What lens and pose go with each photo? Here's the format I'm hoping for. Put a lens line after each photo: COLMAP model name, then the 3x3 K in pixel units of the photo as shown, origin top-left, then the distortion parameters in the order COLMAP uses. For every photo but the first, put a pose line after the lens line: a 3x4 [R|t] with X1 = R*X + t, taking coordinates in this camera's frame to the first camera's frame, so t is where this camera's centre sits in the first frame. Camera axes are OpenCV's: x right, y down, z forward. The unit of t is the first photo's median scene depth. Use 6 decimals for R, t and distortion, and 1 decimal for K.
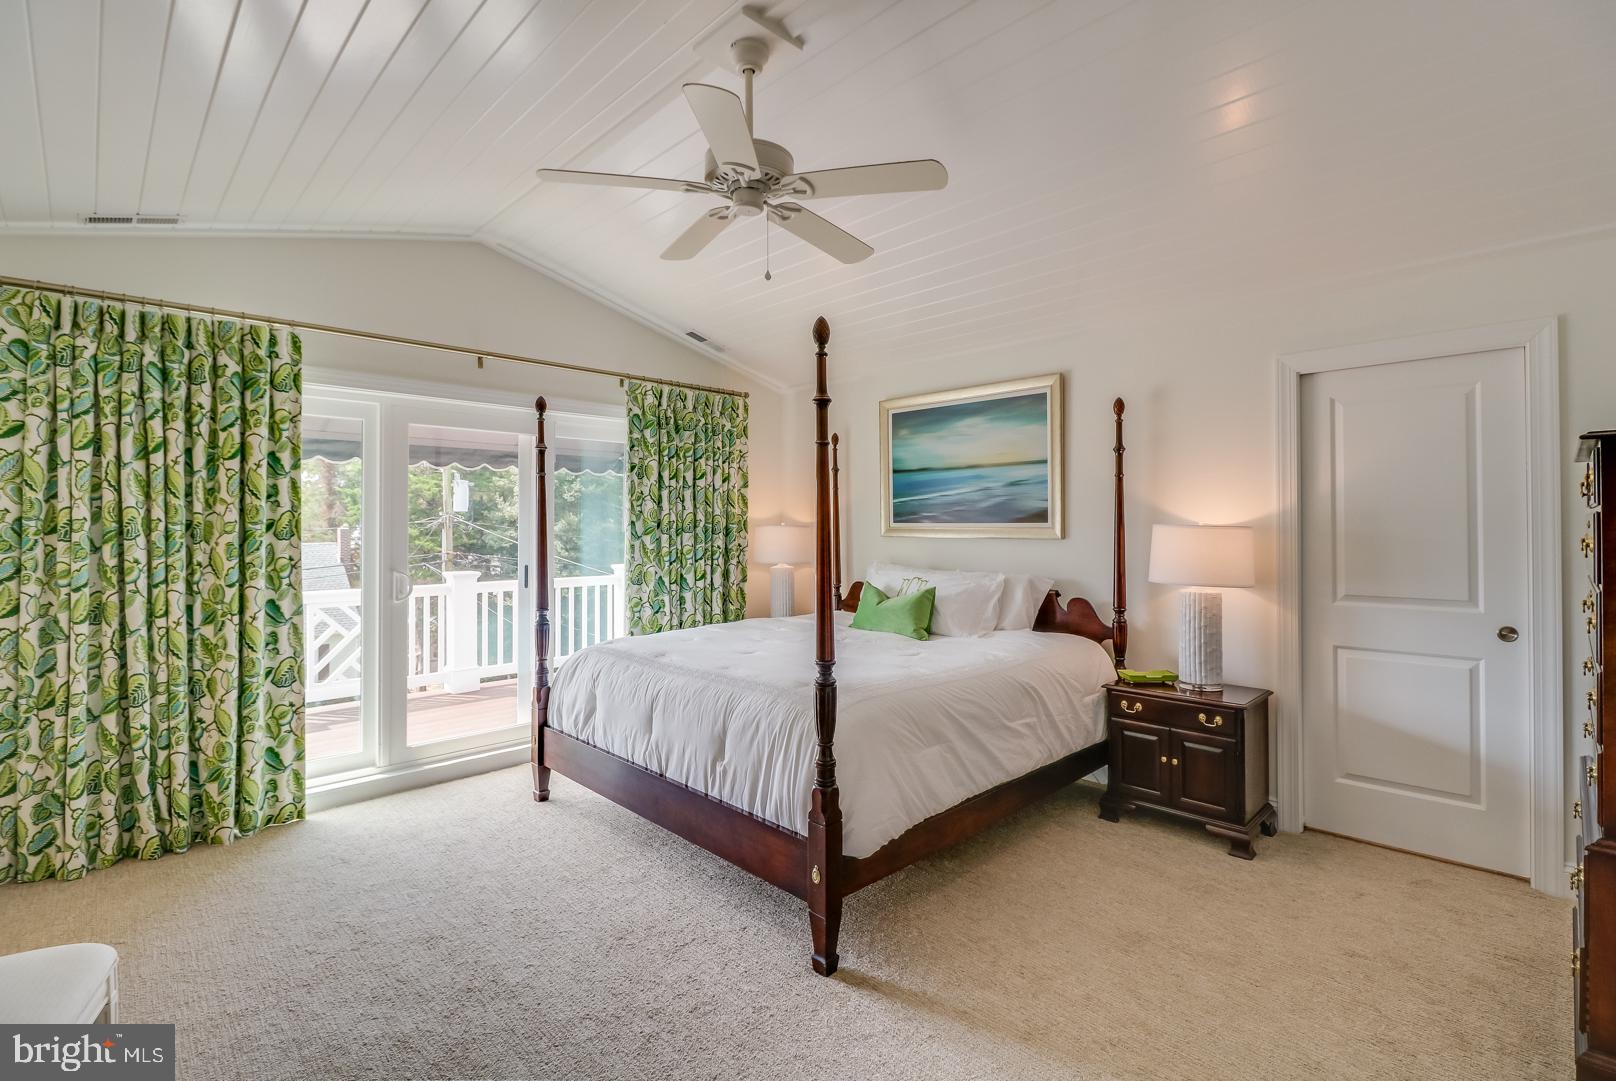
lens RADIAL K [[746.6, 0, 808.0], [0, 746.6, 540.5], [0, 0, 1]] dist [-0.001377, -0.000076]
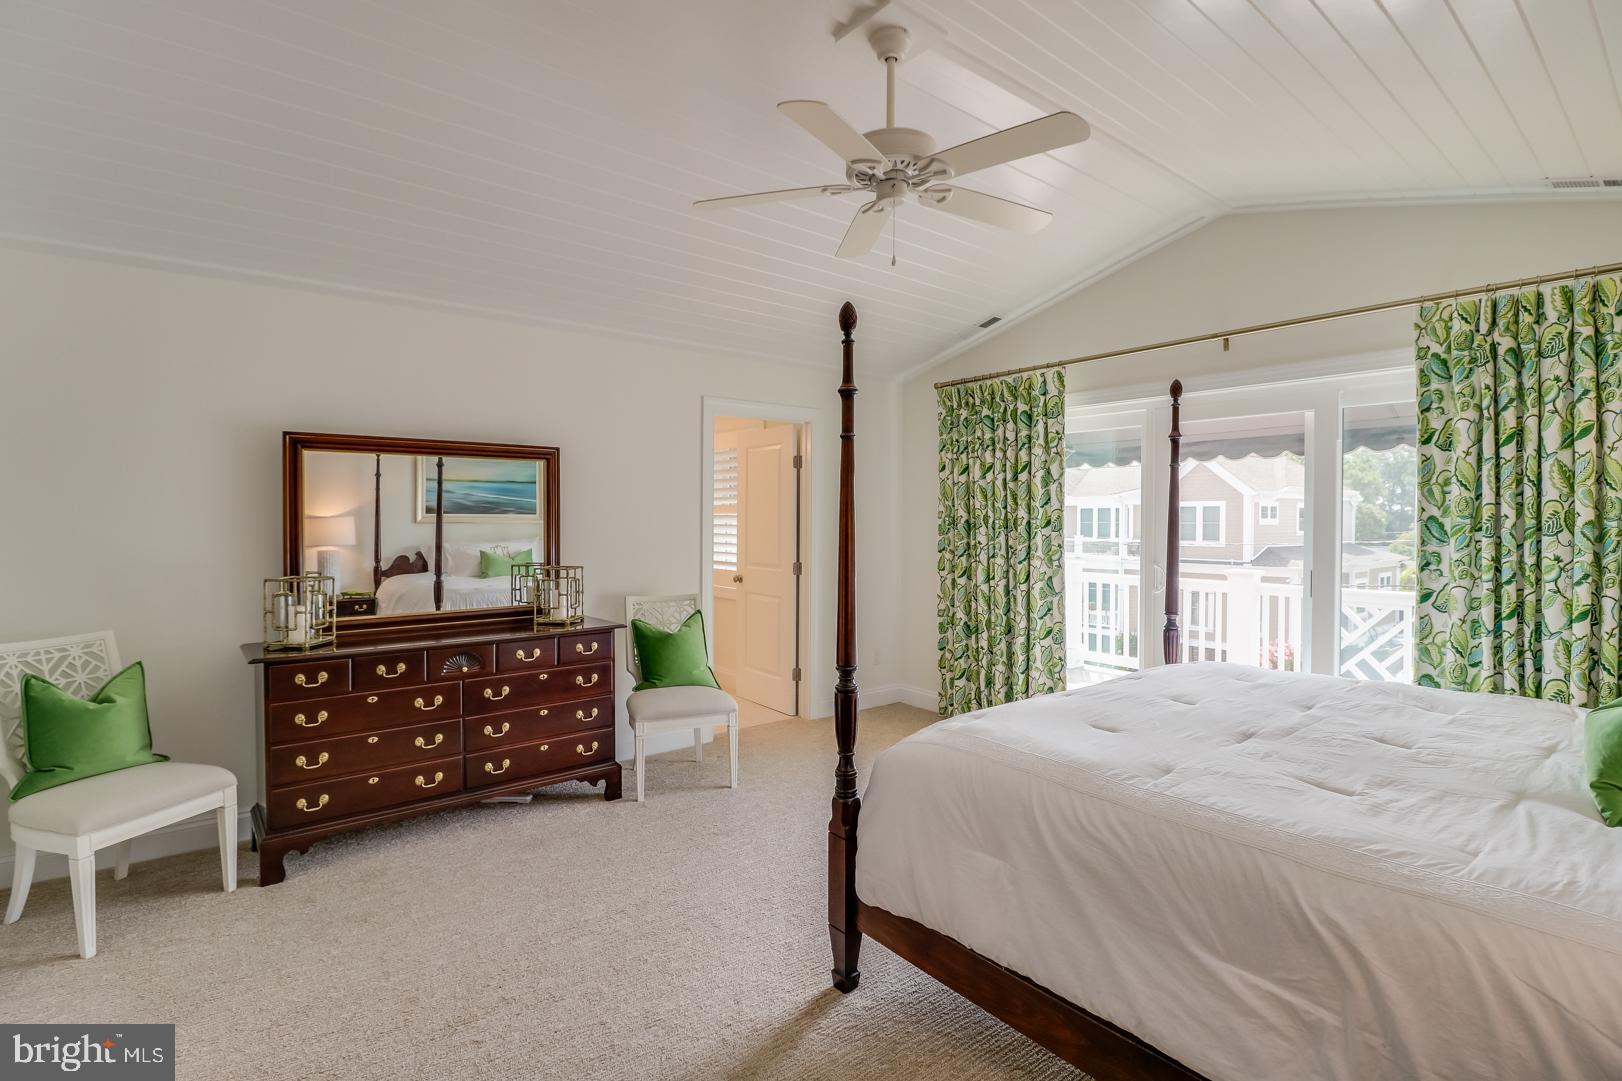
lens RADIAL K [[772.4, 0, 810.9], [0, 772.4, 516.3], [0, 0, 1]] dist [0.026515, 0.000290]
pose [[-0.075725, -0.003966, -0.997121, 0.500384], [-0.022715, 0.999739, -0.002251, -0.011166], [0.996870, 0.022479, -0.075796, 0.507547]]
